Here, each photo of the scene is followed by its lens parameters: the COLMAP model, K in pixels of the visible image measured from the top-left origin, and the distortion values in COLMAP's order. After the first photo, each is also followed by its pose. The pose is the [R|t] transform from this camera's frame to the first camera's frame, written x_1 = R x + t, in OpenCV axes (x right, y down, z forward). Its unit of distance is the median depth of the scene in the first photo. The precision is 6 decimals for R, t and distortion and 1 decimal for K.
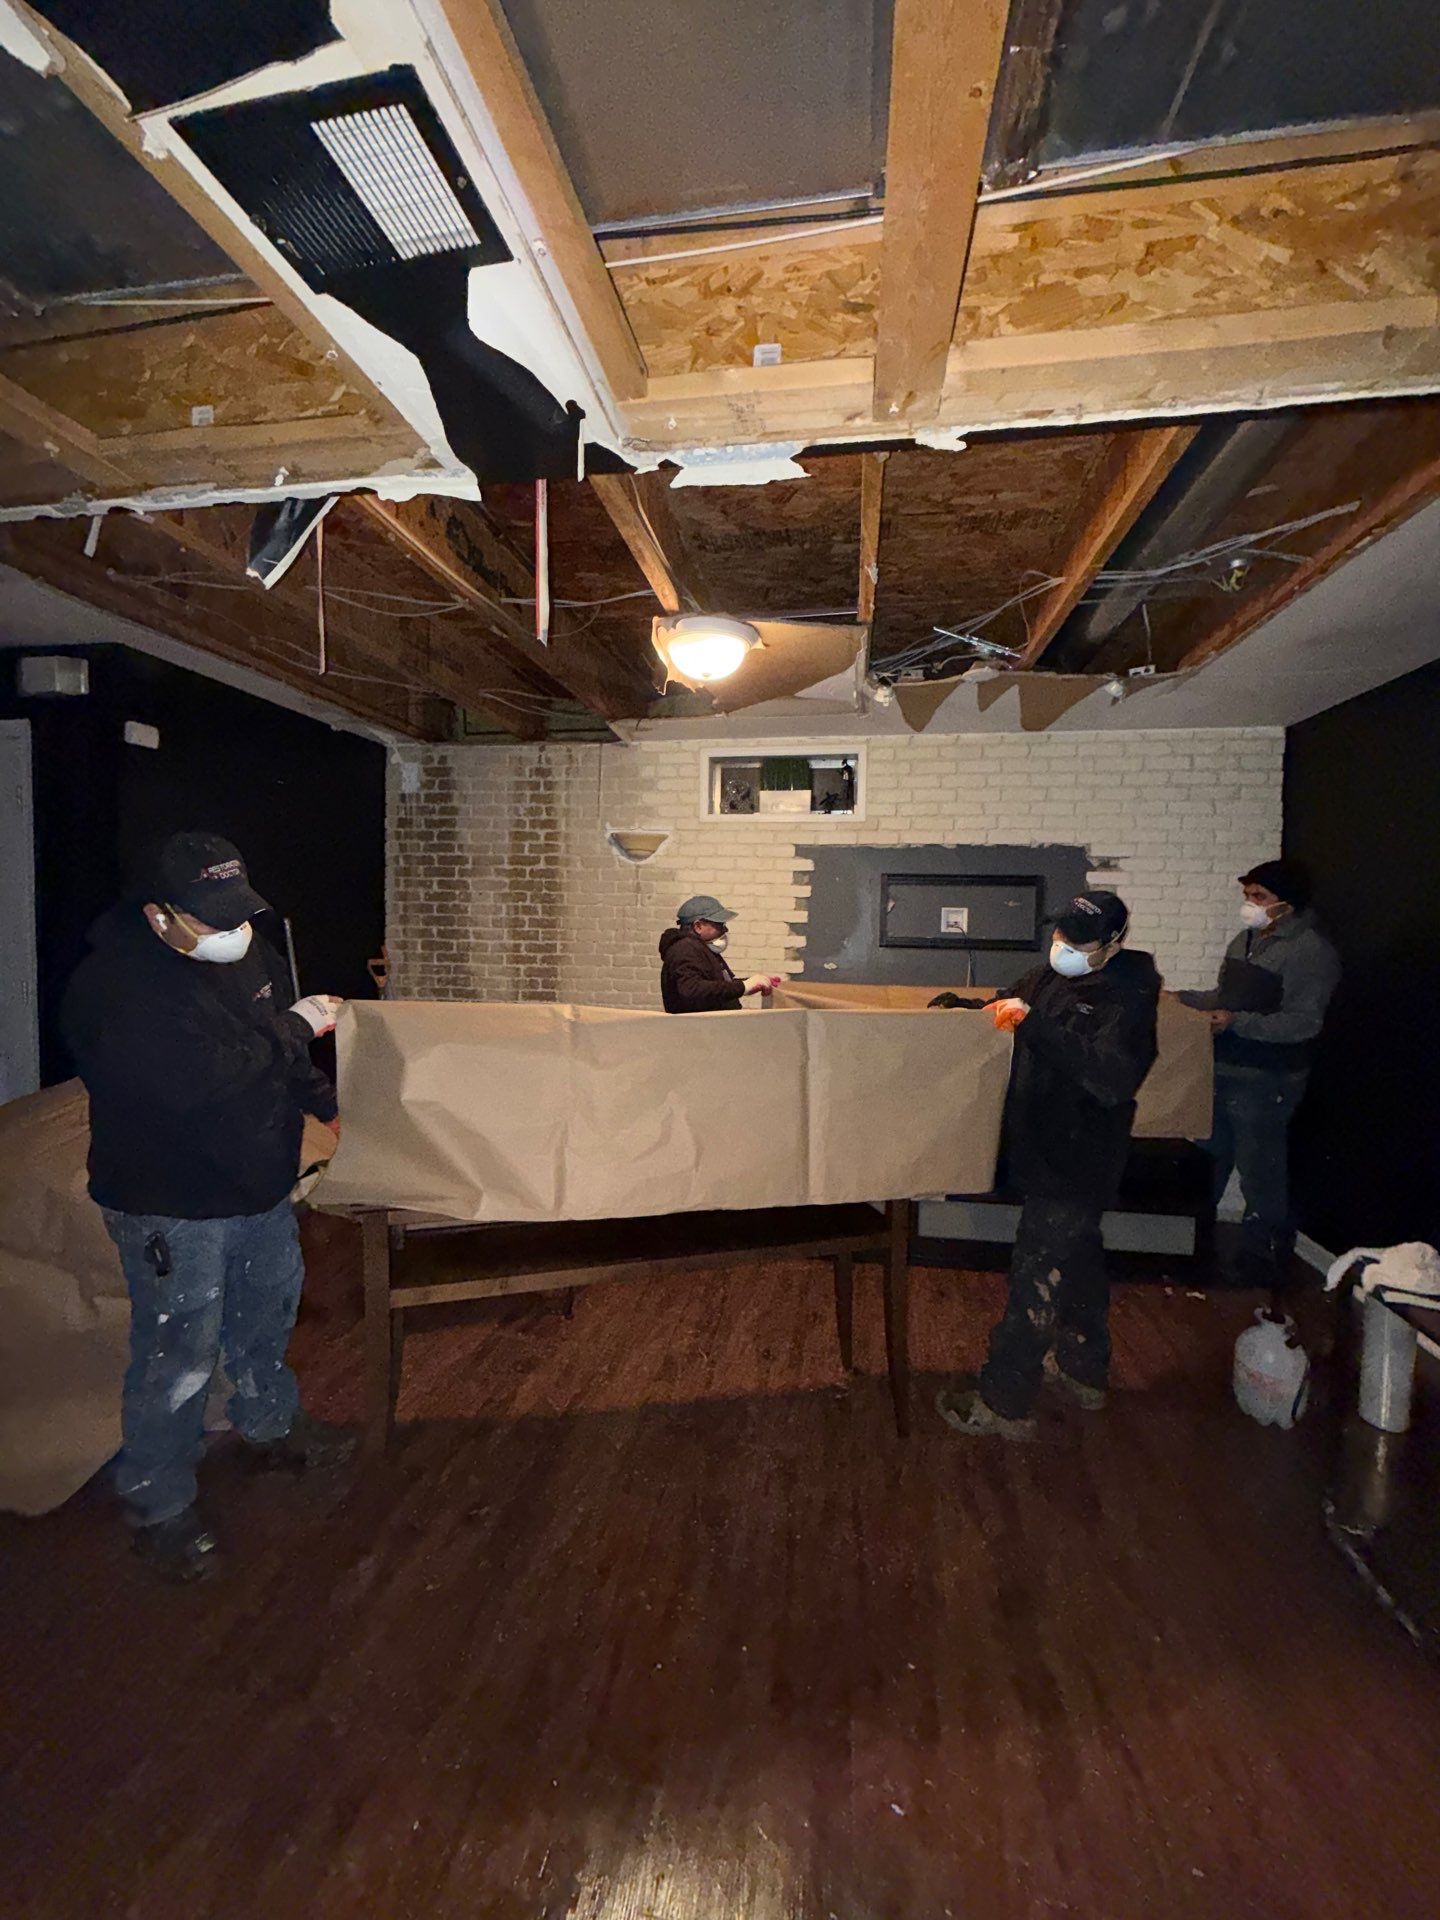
lens RADIAL K [[746.0, 0, 719.7], [0, 746.0, 969.1], [0, 0, 1]] dist [-0.008048, 0.000609]
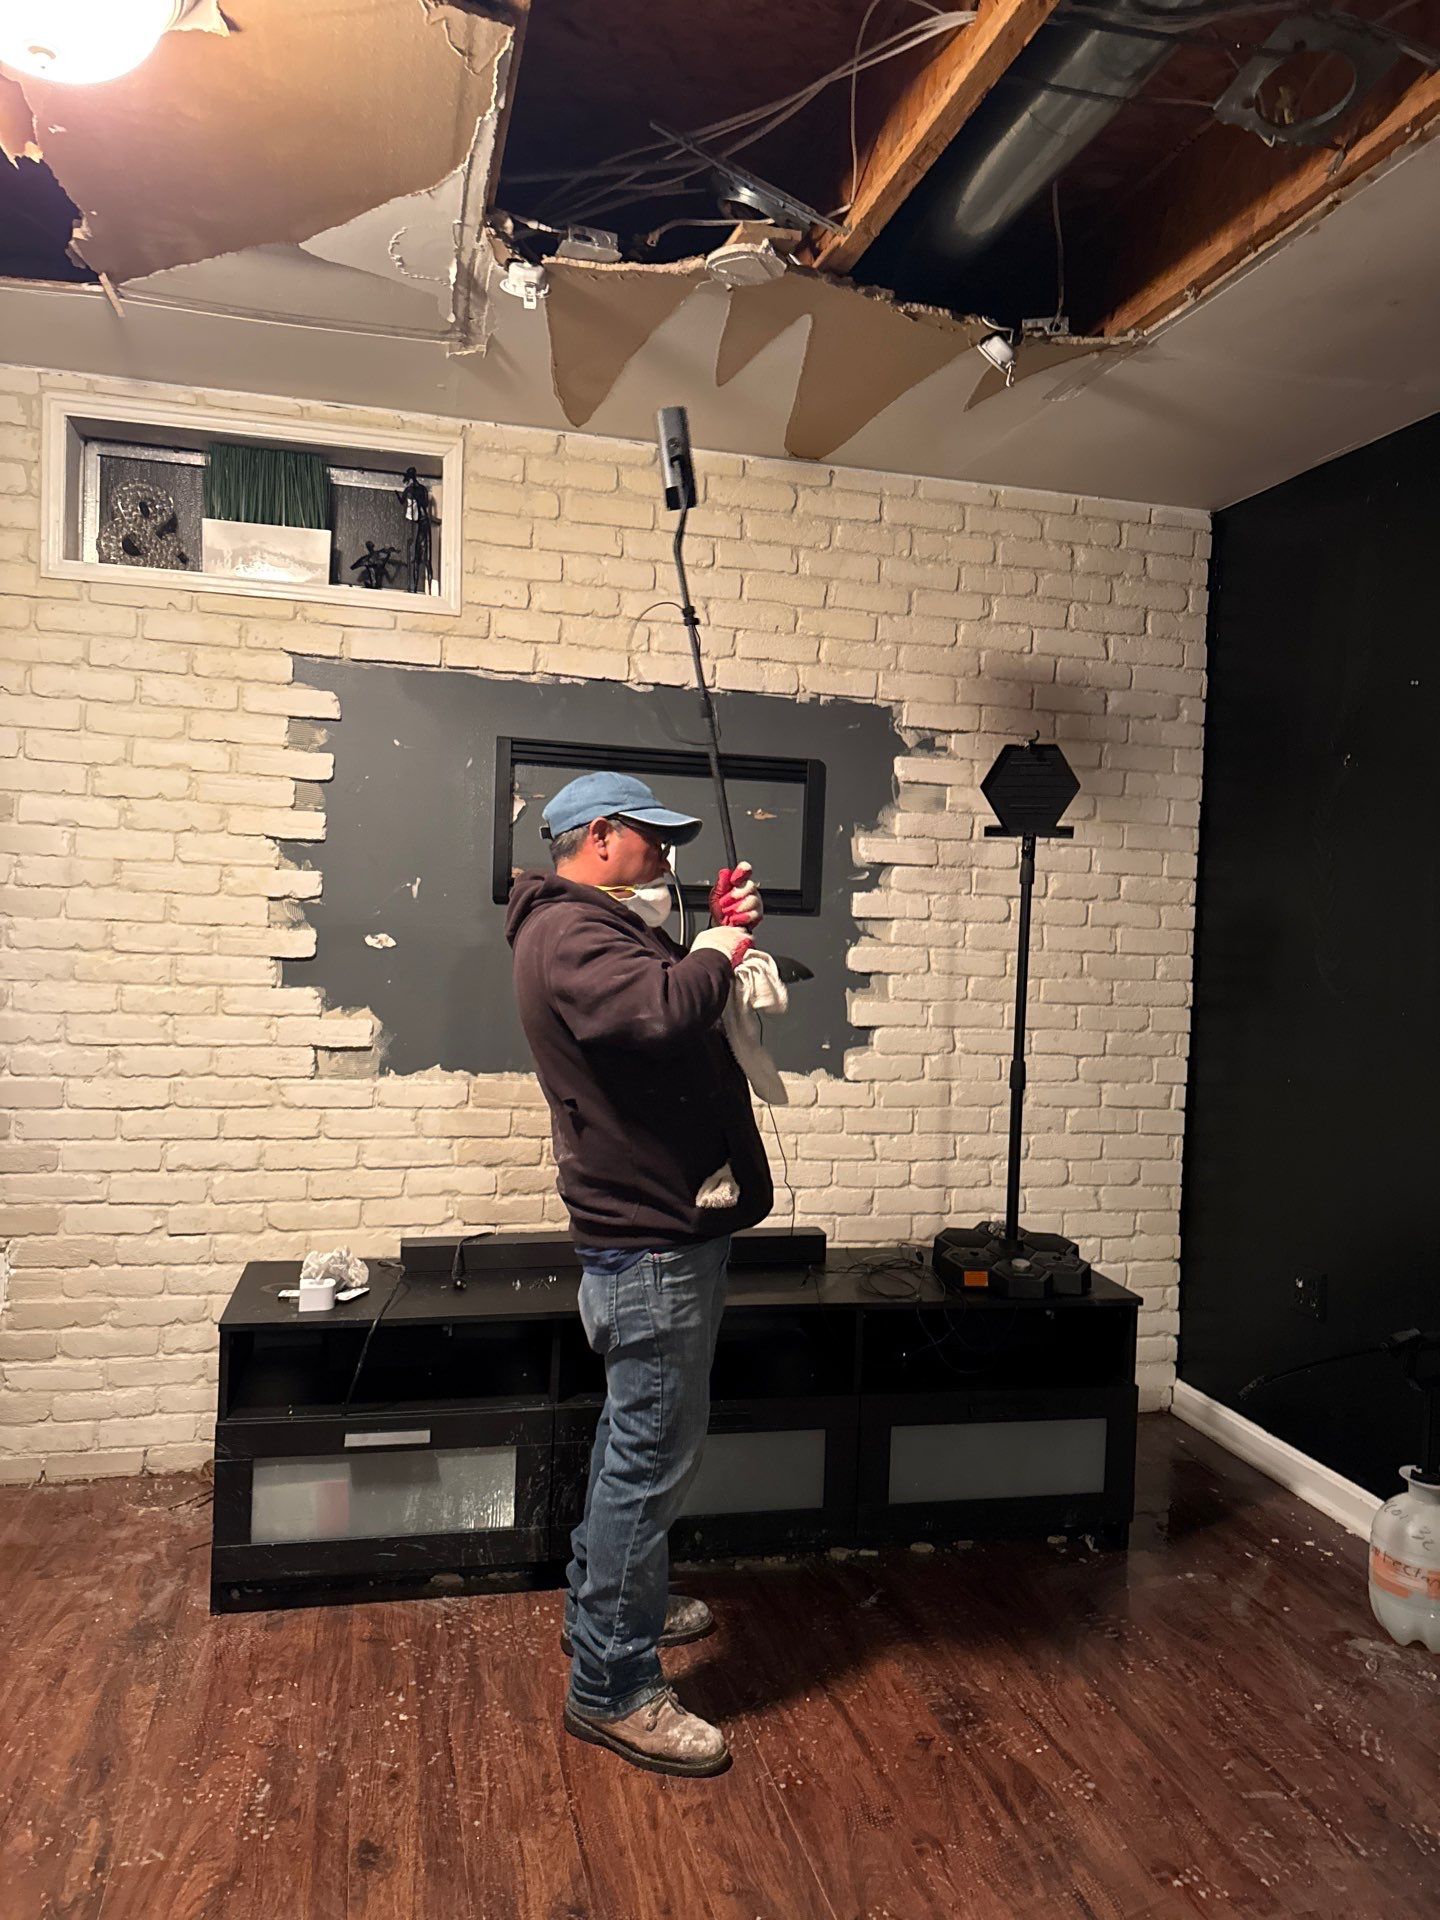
lens RADIAL K [[1321.1, 0, 686.3], [0, 1321.1, 950.2], [0, 0, 1]] dist [0.028033, -0.022310]
pose [[0.916811, 0.001794, 0.399317, 0.005880], [0.005543, 0.999836, -0.017220, 0.014807], [-0.399283, 0.018001, 0.916651, 0.228074]]
